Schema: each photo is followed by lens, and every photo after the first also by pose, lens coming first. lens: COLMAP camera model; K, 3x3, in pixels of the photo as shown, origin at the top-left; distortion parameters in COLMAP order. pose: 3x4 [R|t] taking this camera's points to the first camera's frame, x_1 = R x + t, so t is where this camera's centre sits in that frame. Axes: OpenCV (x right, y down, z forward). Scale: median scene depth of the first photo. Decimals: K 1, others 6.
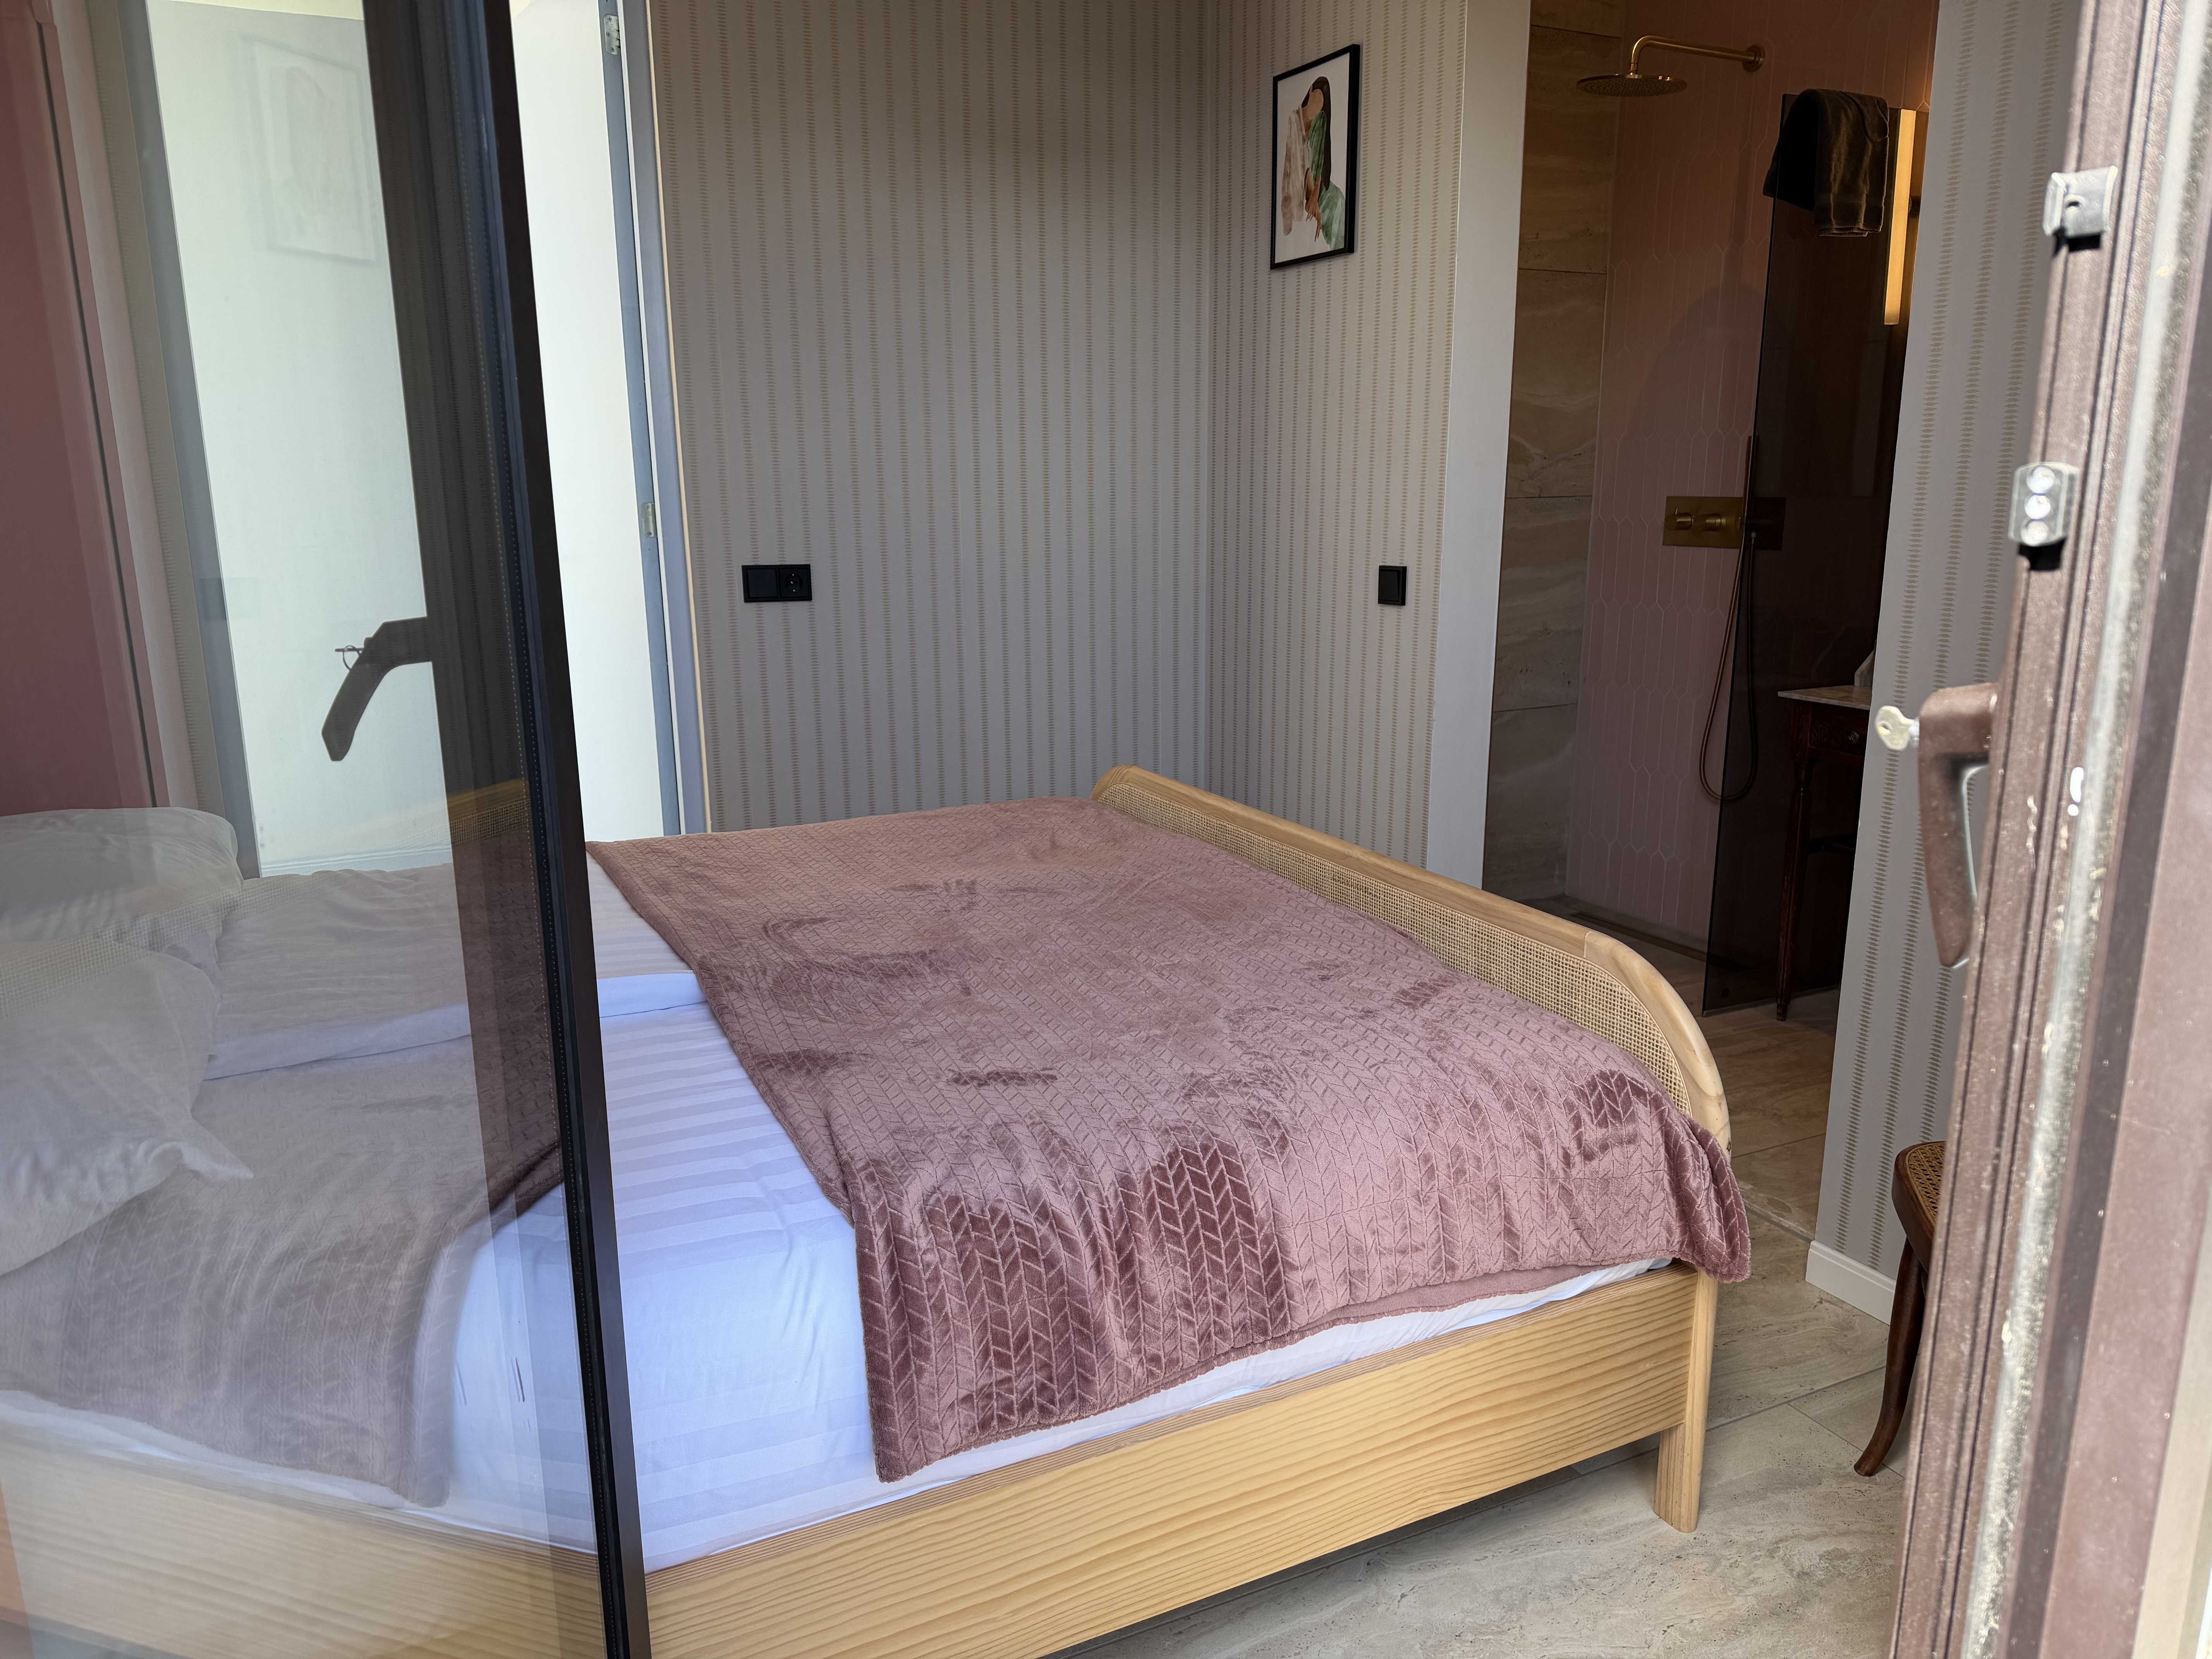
lens RADIAL K [[1525.1, 0, 1060.5], [0, 1525.1, 826.9], [0, 0, 1]] dist [0.124812, -0.165910]
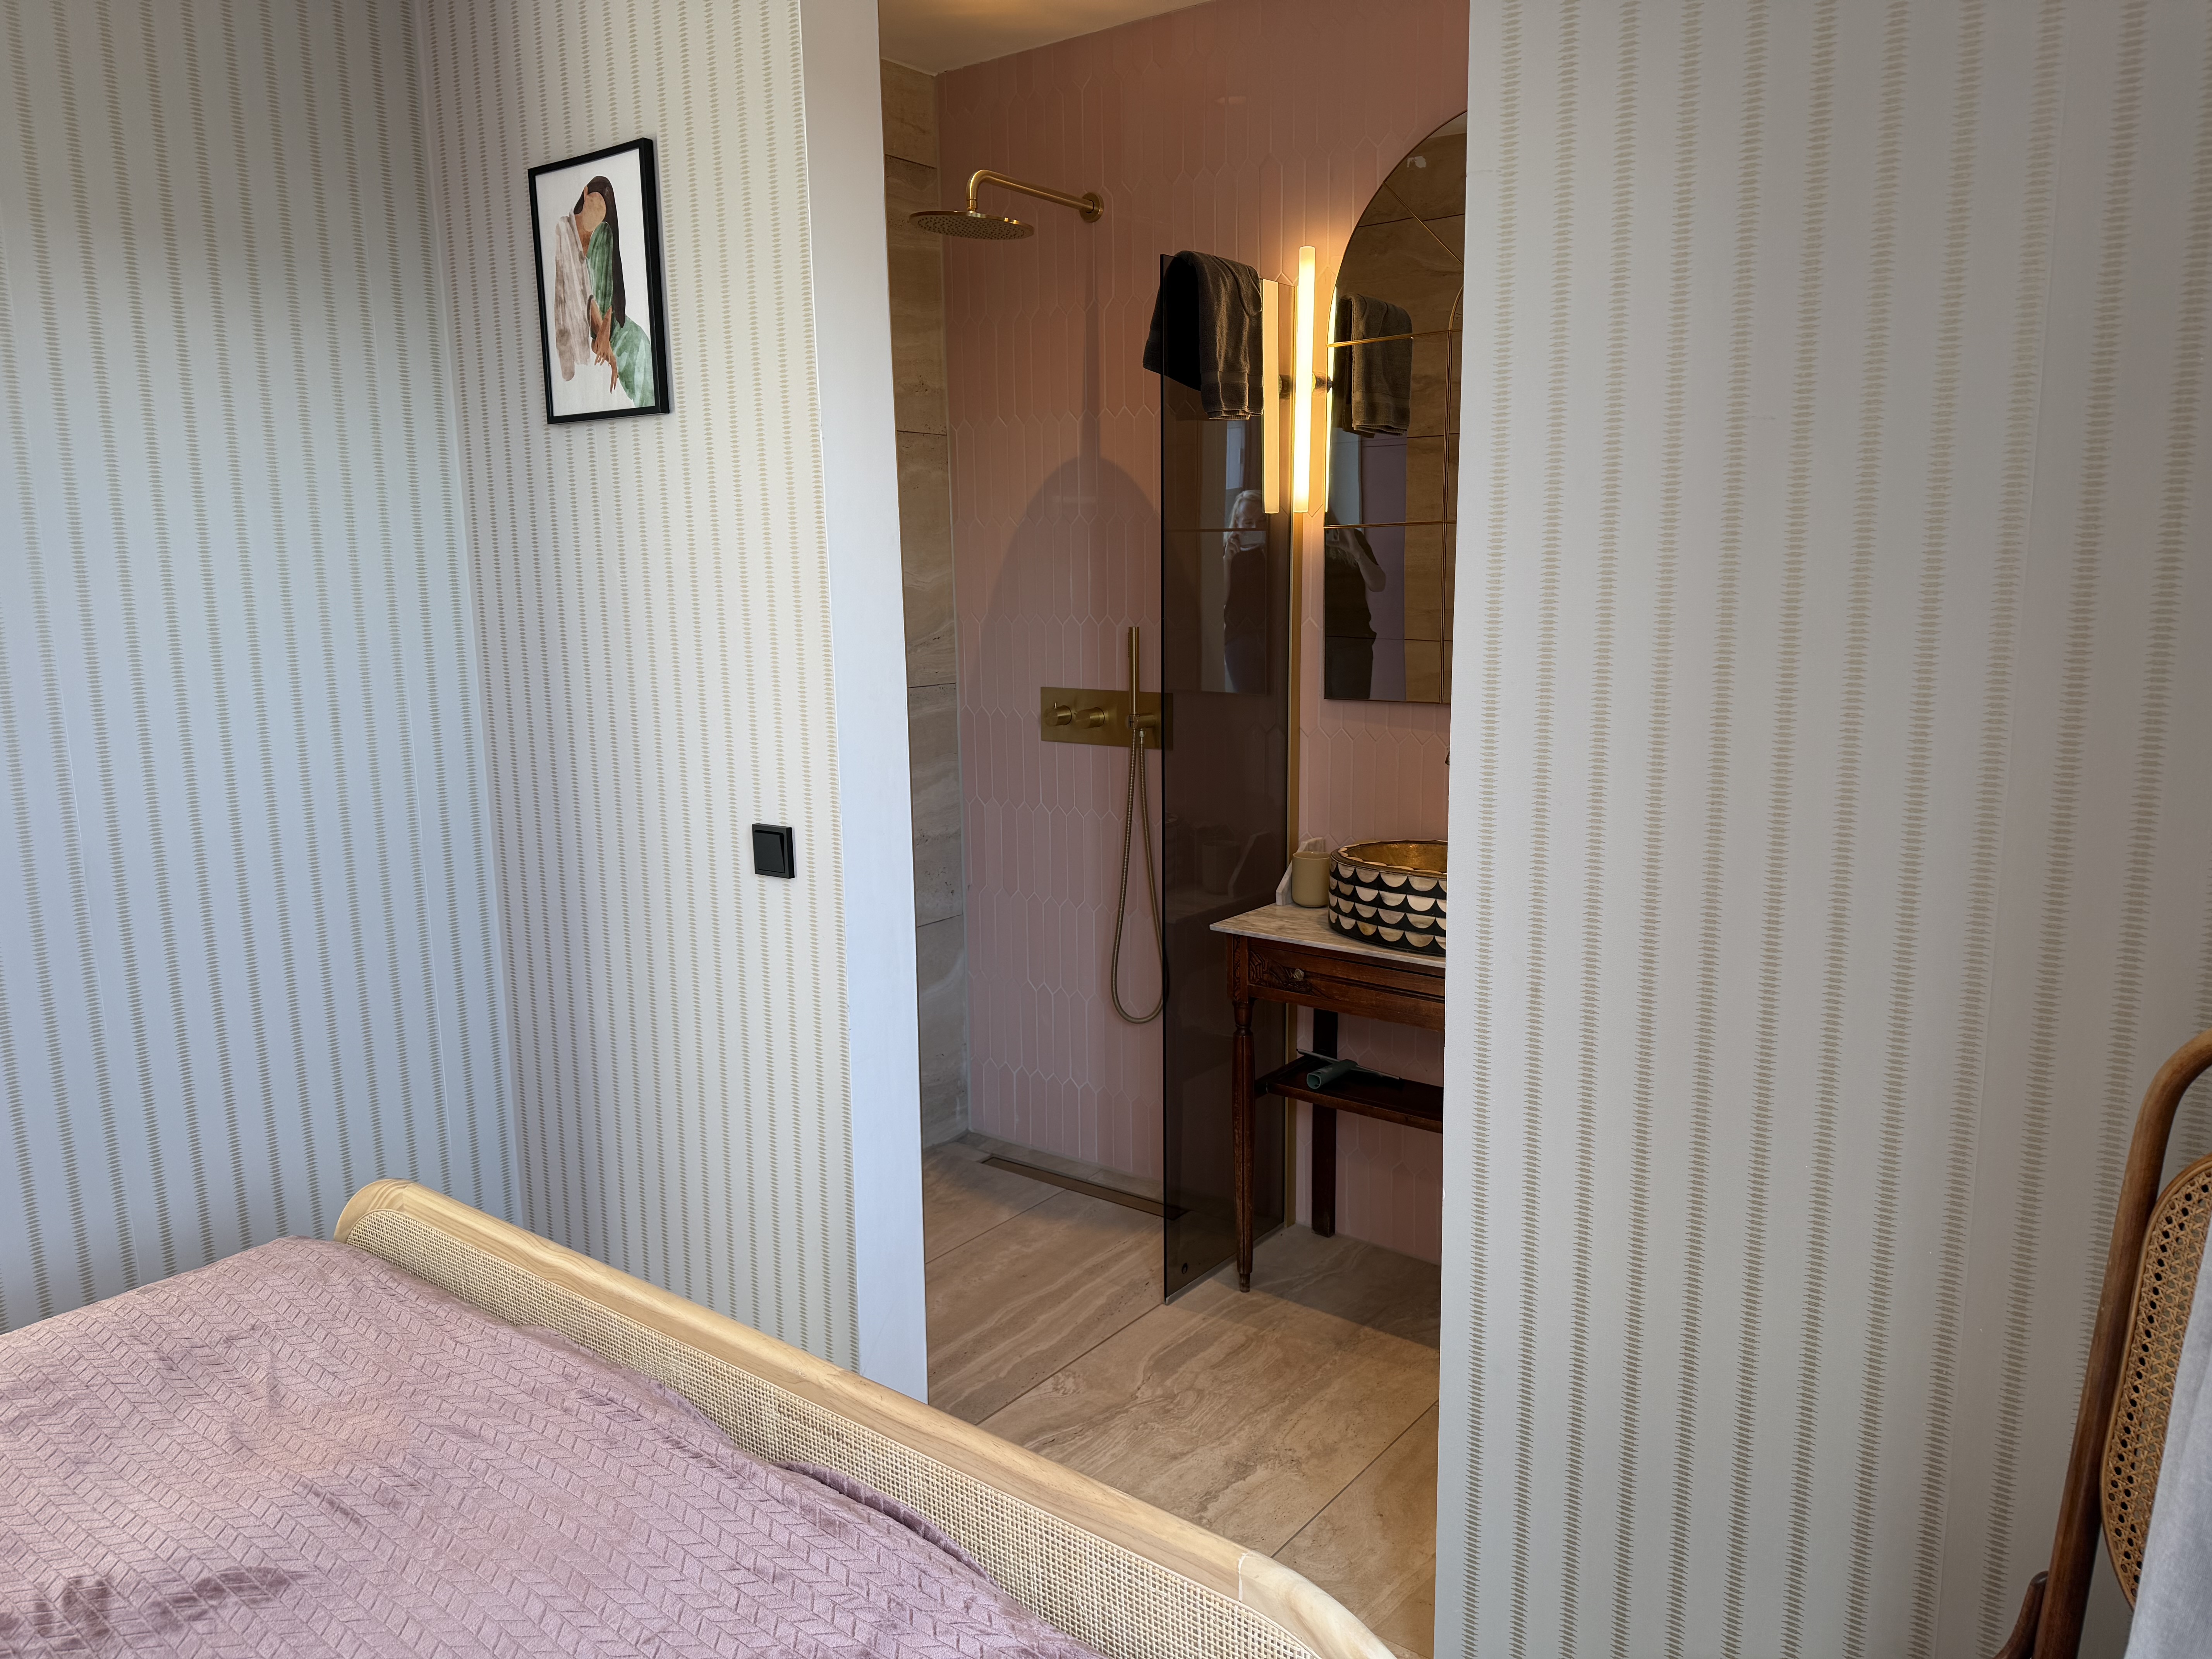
lens RADIAL K [[1557.2, 0, 1093.1], [0, 1557.2, 824.1], [0, 0, 1]] dist [0.140987, -0.258446]
pose [[0.889751, -0.082862, 0.448863, 0.016230], [0.112466, 0.992864, -0.039647, -0.129230], [-0.442375, 0.085758, 0.892721, 0.269305]]
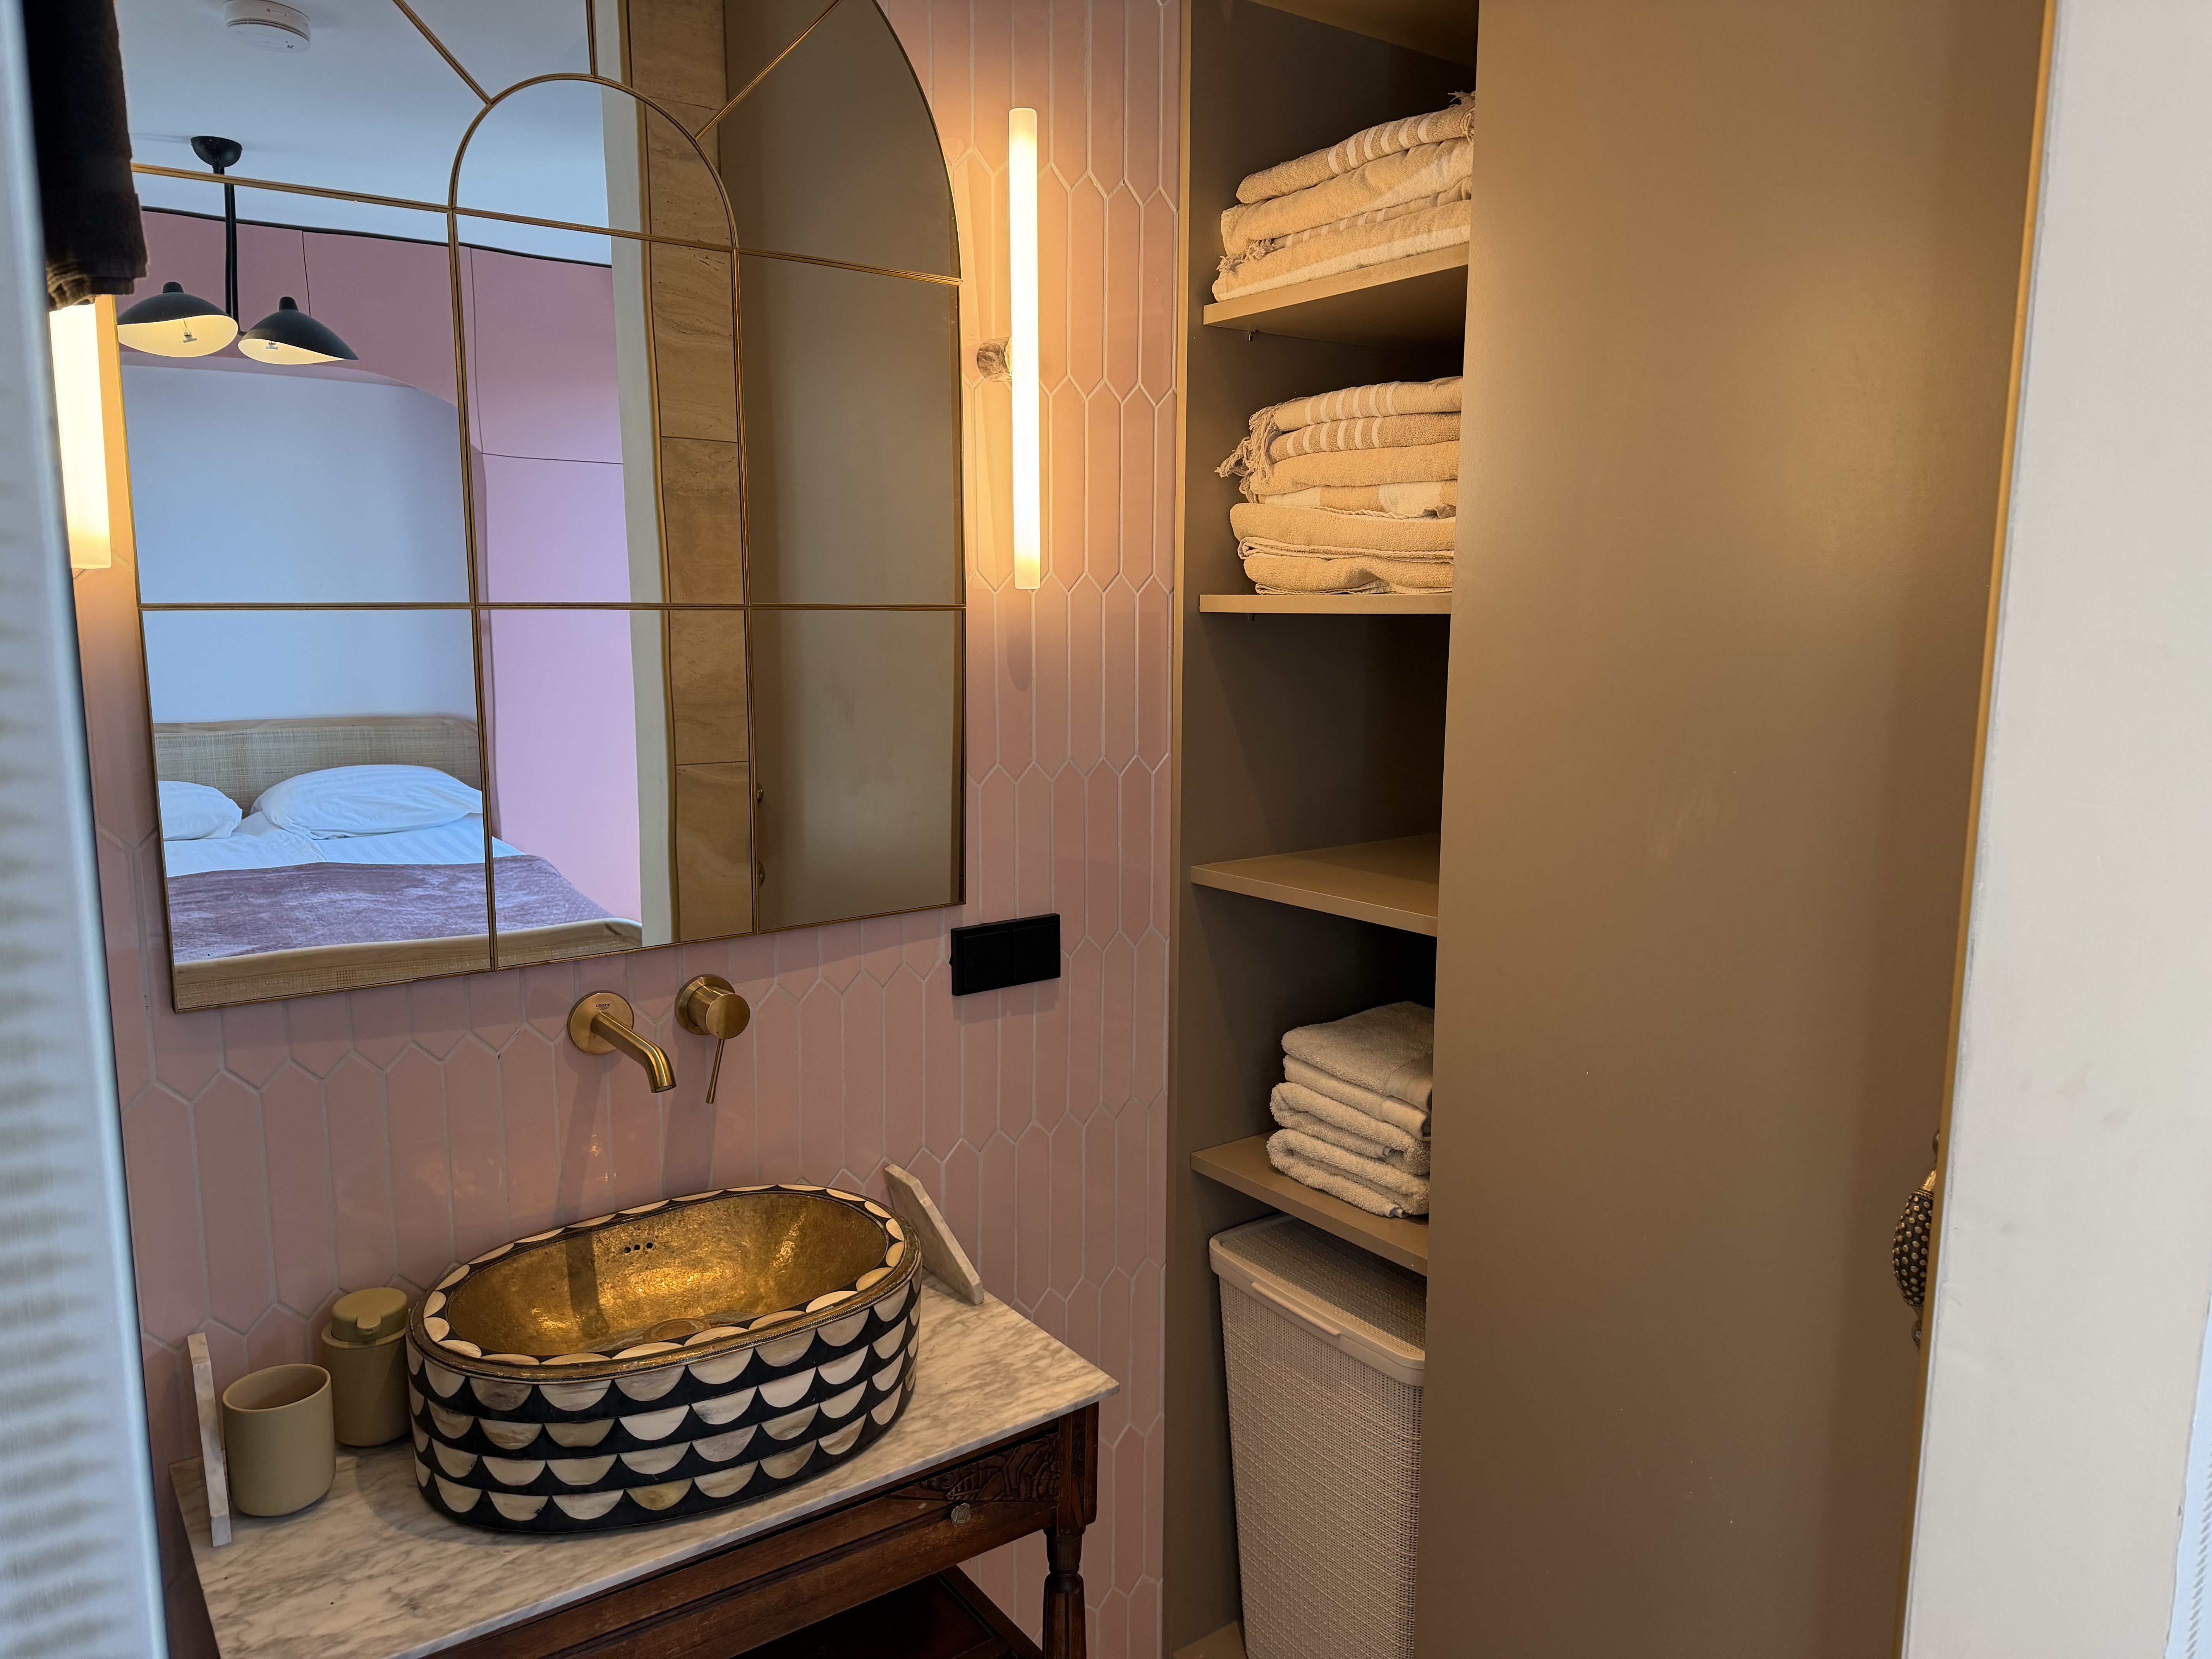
lens RADIAL K [[1549.0, 0, 1080.4], [0, 1549.0, 834.4], [0, 0, 1]] dist [0.203286, -0.337350]
pose [[-0.173671, -0.147427, 0.973706, 0.160225], [0.224113, 0.956872, 0.184851, -0.312126], [-0.958964, 0.250323, -0.133140, 0.938131]]
